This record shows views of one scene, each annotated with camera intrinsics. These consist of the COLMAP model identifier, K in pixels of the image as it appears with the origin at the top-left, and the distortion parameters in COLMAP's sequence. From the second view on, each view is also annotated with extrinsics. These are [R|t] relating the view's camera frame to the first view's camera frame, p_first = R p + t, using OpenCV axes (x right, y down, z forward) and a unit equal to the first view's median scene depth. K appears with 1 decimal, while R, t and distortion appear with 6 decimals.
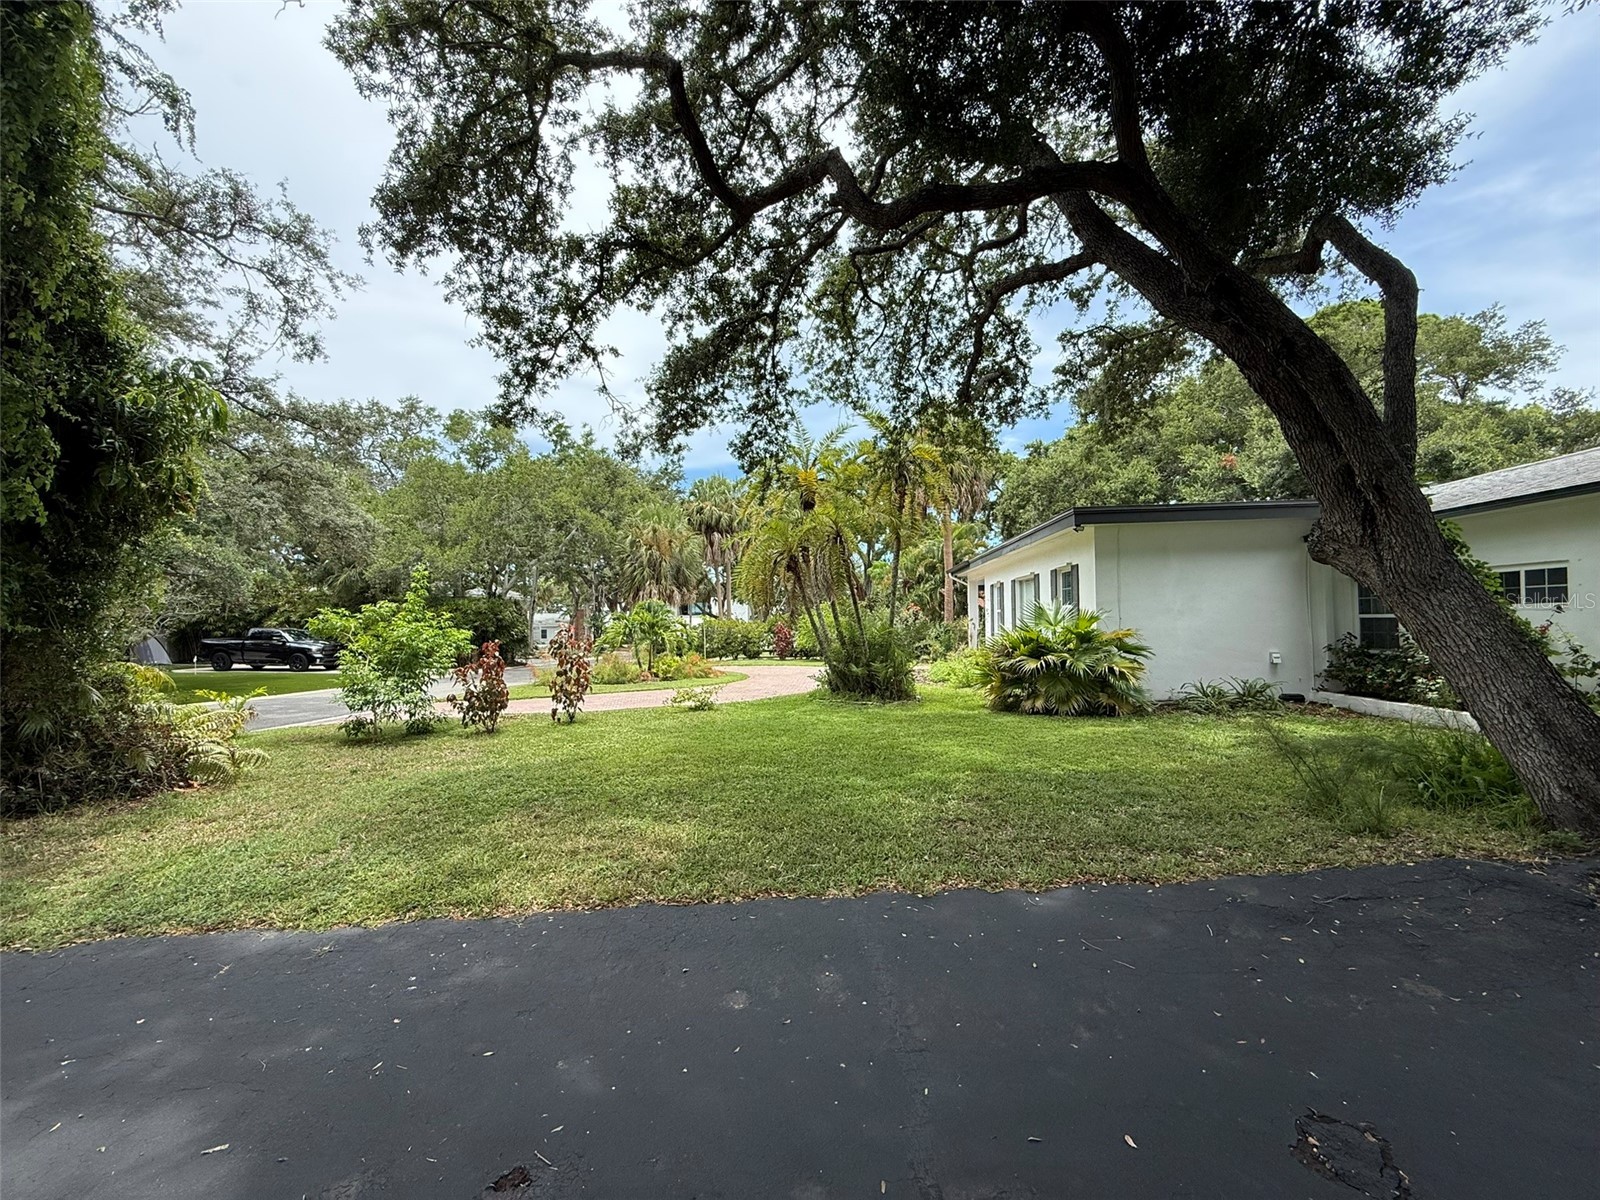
lens RADIAL K [[635.1, 0, 793.7], [0, 635.1, 598.4], [0, 0, 1]] dist [-0.001157, 0.000262]
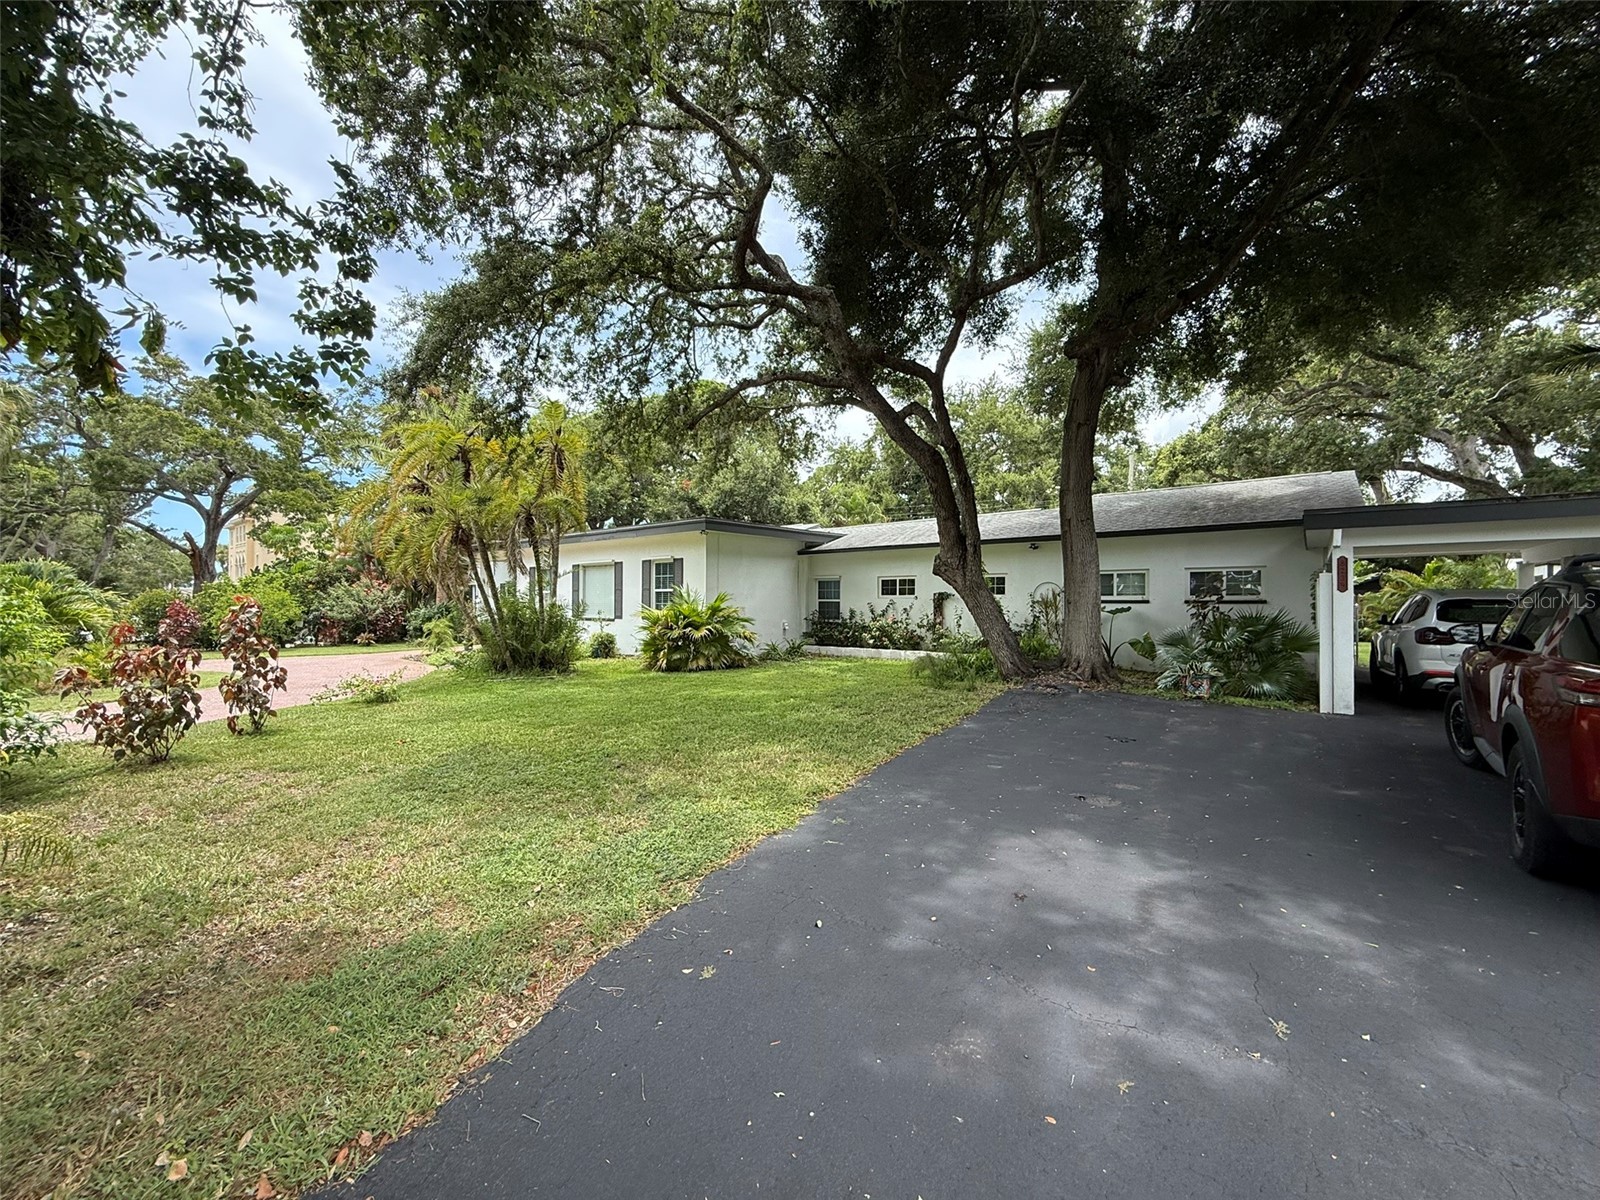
lens RADIAL K [[635.1, 0, 792.7], [0, 635.1, 597.8], [0, 0, 1]] dist [-0.001157, 0.000262]
pose [[0.564698, 0.015771, 0.825147, -0.671442], [-0.037399, 0.999279, 0.006496, 0.014276], [-0.824450, -0.034528, 0.564881, 0.098801]]
